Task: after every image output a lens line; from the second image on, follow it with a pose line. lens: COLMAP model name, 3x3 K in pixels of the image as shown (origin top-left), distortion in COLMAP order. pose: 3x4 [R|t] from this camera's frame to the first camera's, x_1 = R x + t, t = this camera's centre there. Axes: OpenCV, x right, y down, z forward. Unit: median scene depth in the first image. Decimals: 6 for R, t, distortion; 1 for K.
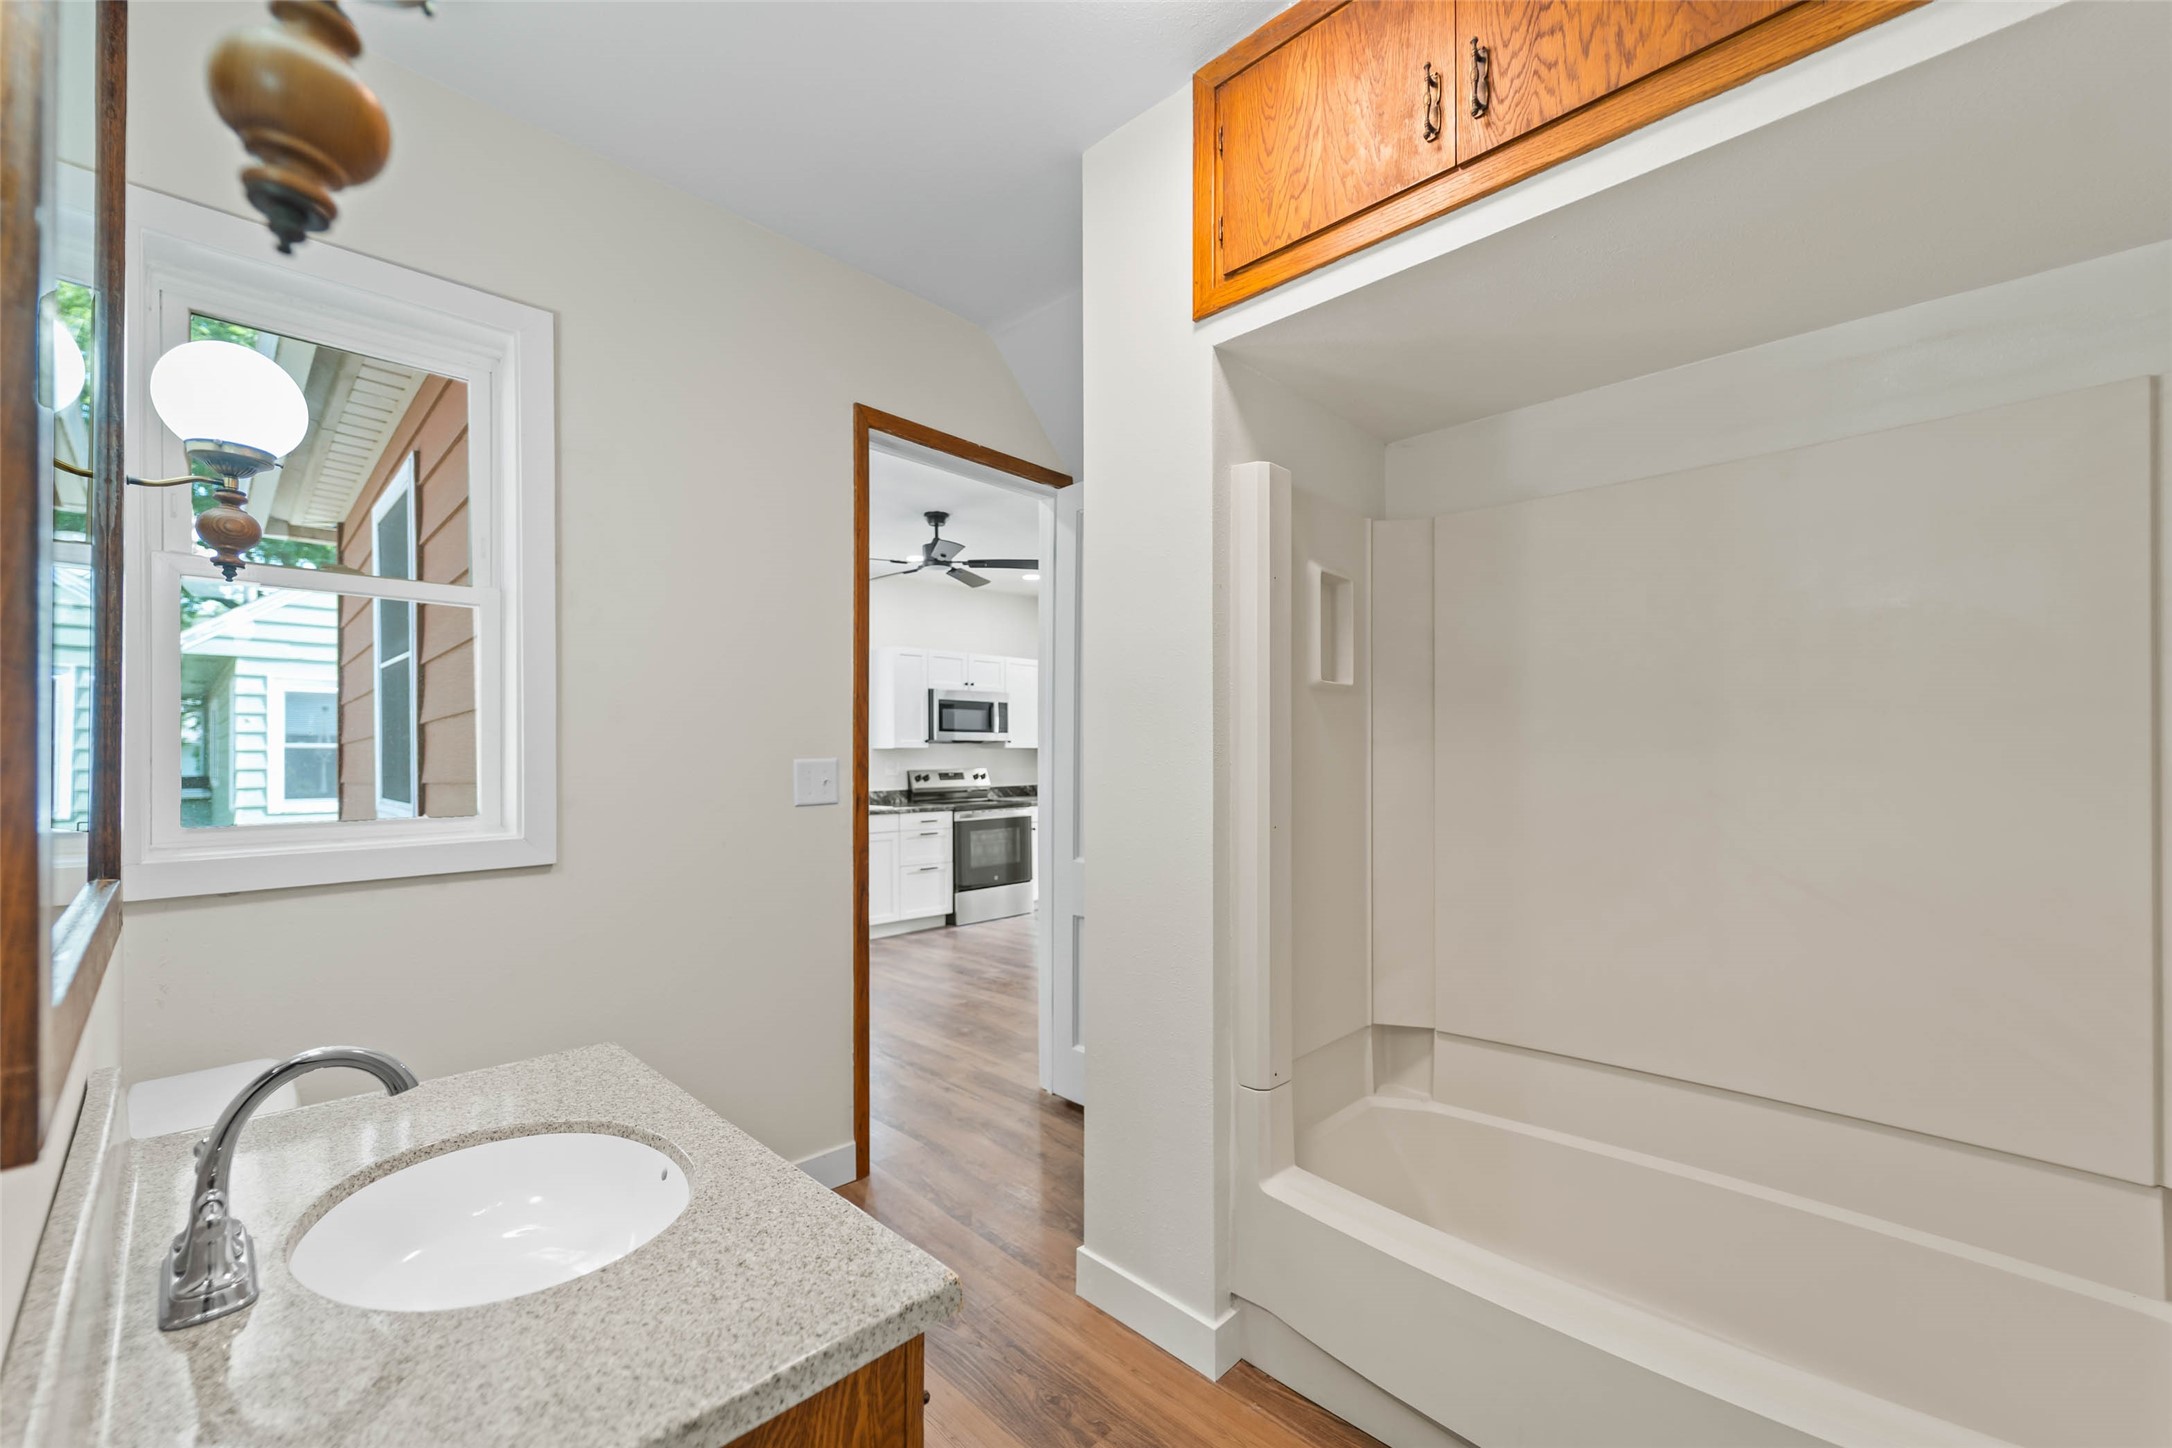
lens RADIAL K [[880.2, 0, 1115.1], [0, 880.2, 750.9], [0, 0, 1]] dist [0.003485, -0.003238]
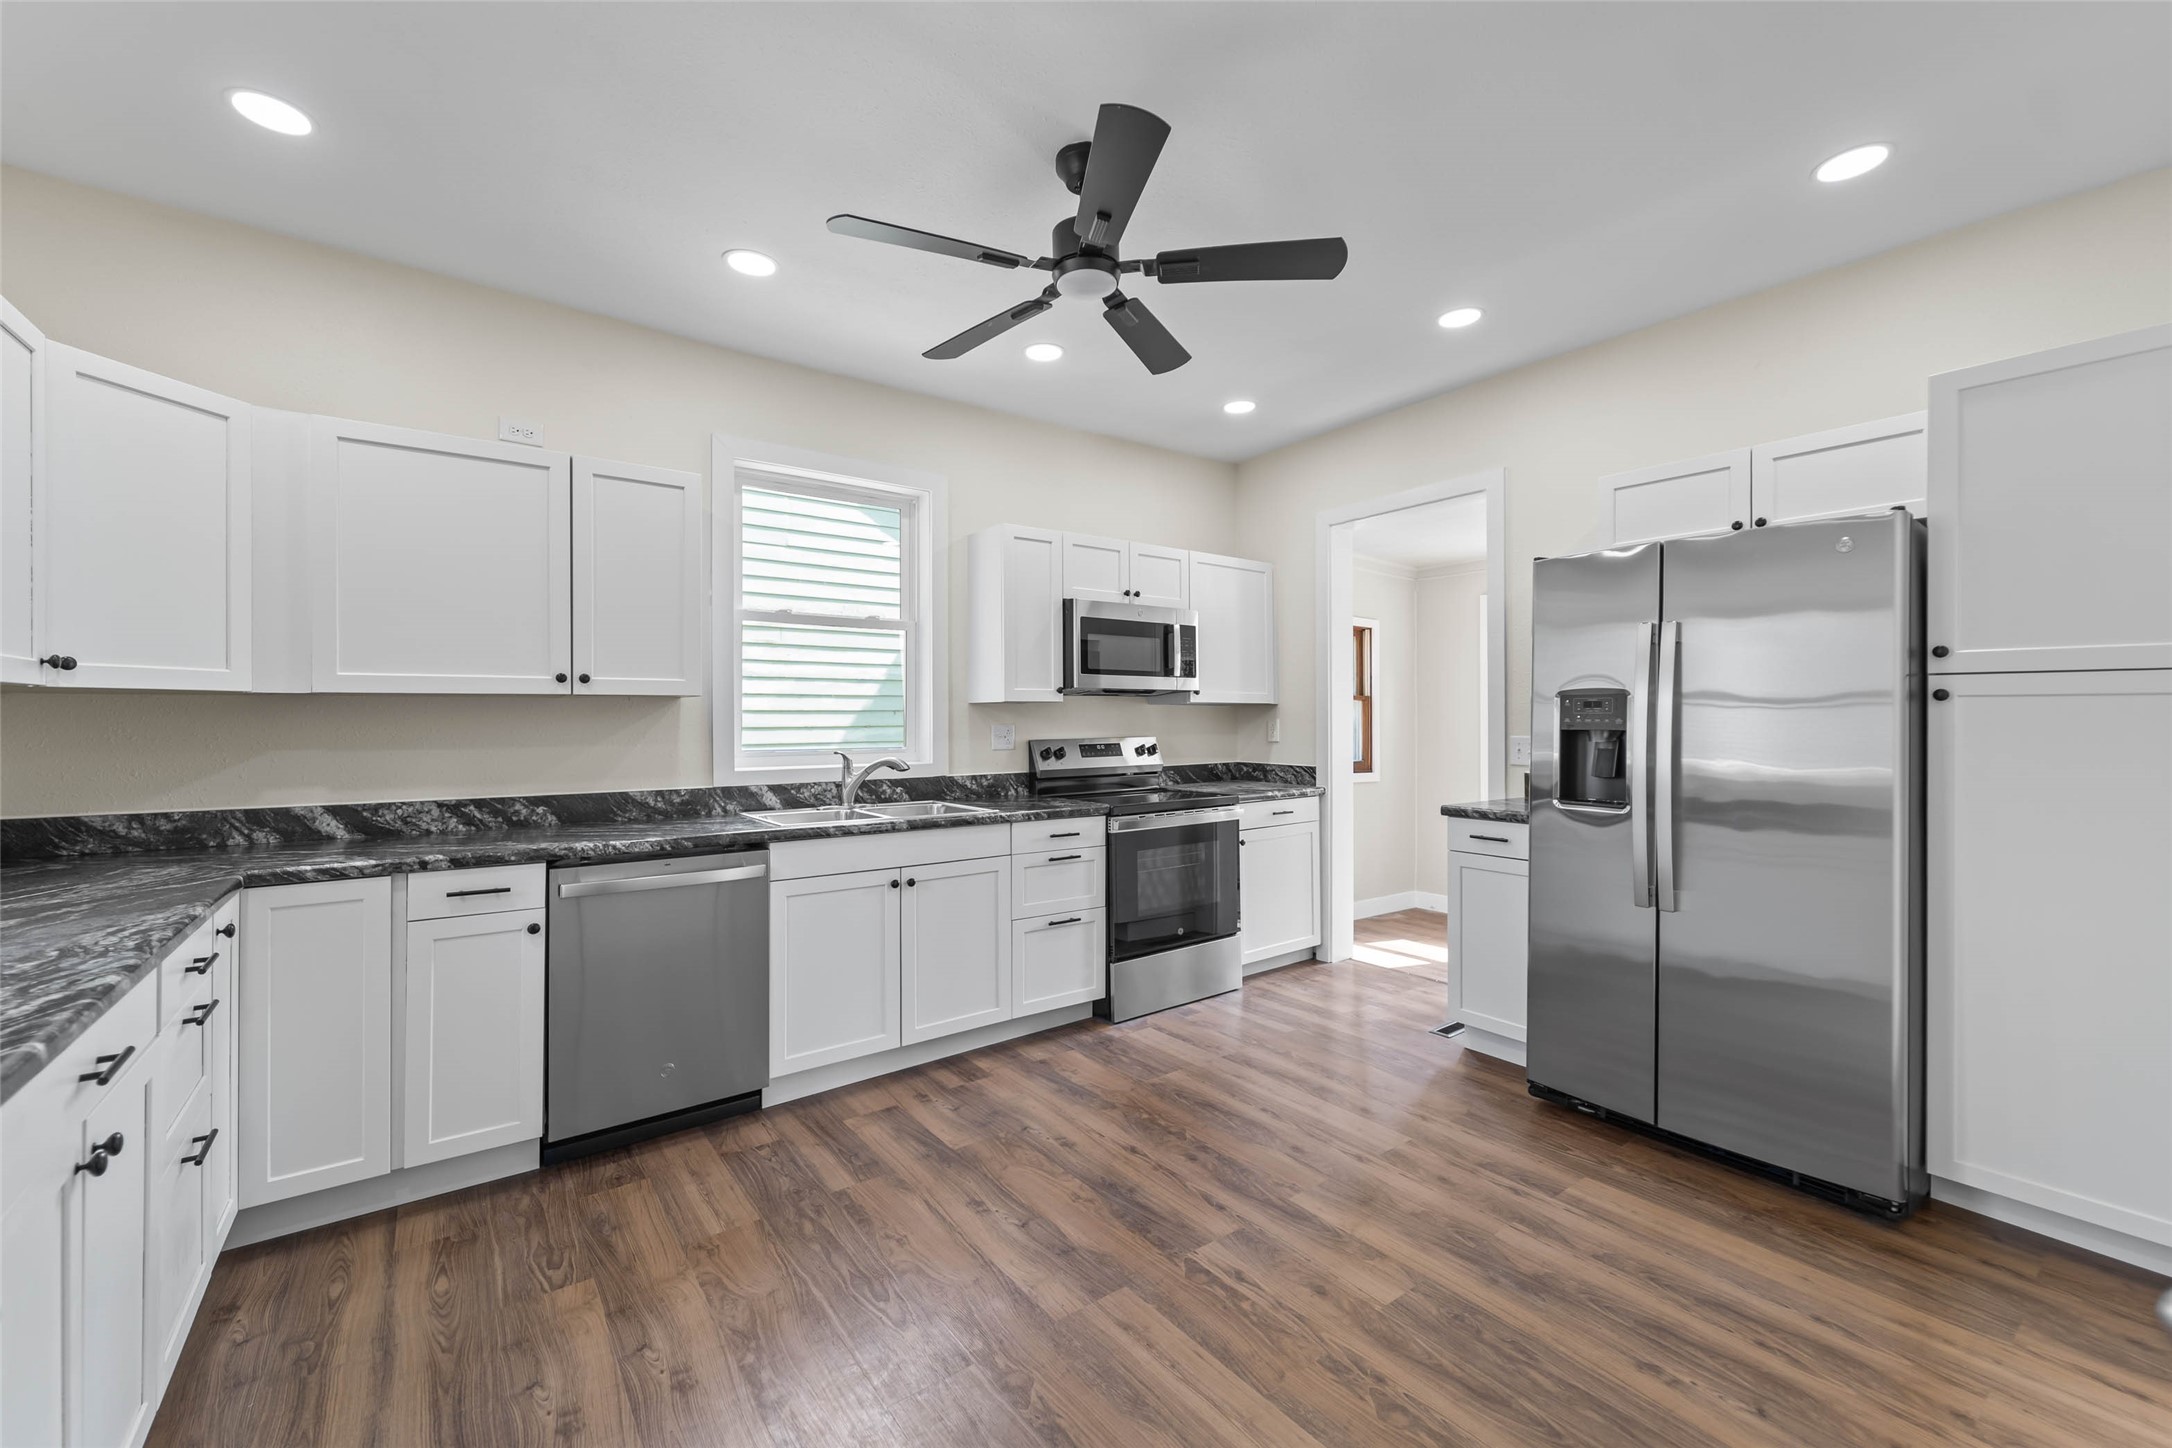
lens RADIAL K [[880.2, 0, 1110.9], [0, 880.2, 713.2], [0, 0, 1]] dist [0.003485, -0.003238]
pose [[0.988843, 0.000863, -0.148958, -0.094842], [-0.000687, 0.999999, 0.001228, 0.003065], [0.148959, -0.001112, 0.988843, 0.432385]]
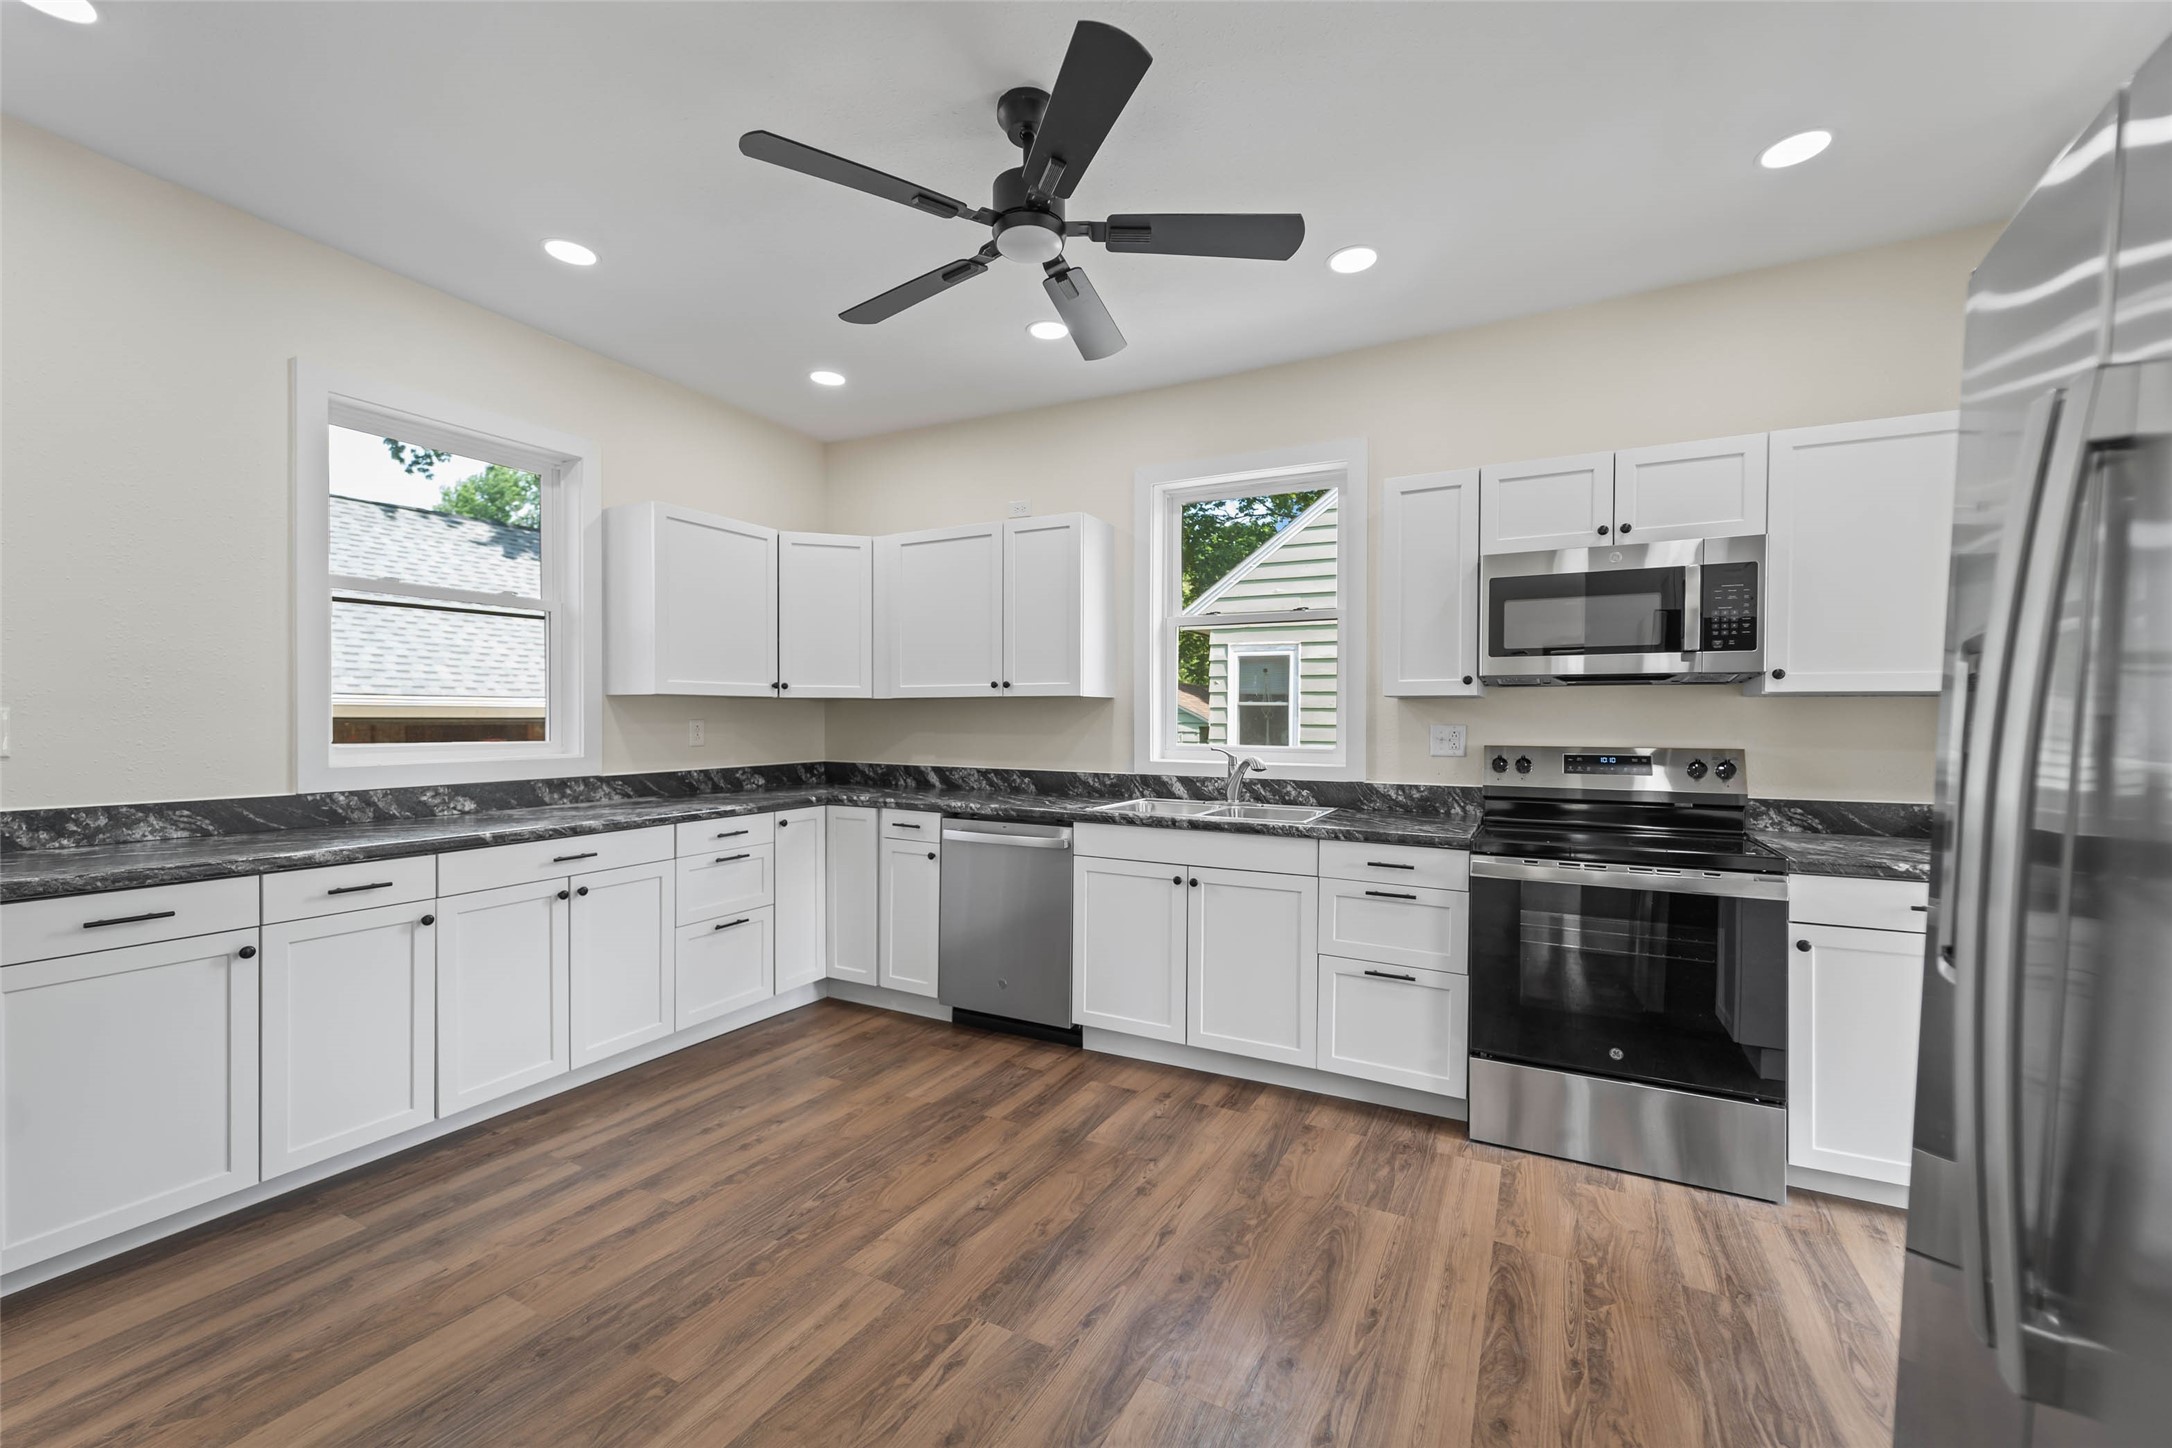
lens RADIAL K [[880.2, 0, 1088.1], [0, 880.2, 726.6], [0, 0, 1]] dist [0.003485, -0.003238]
pose [[0.275117, 0.017531, -0.961251, 0.146953], [-0.000389, 0.999836, 0.018124, 0.004039], [0.961411, -0.004612, 0.275079, 0.690850]]
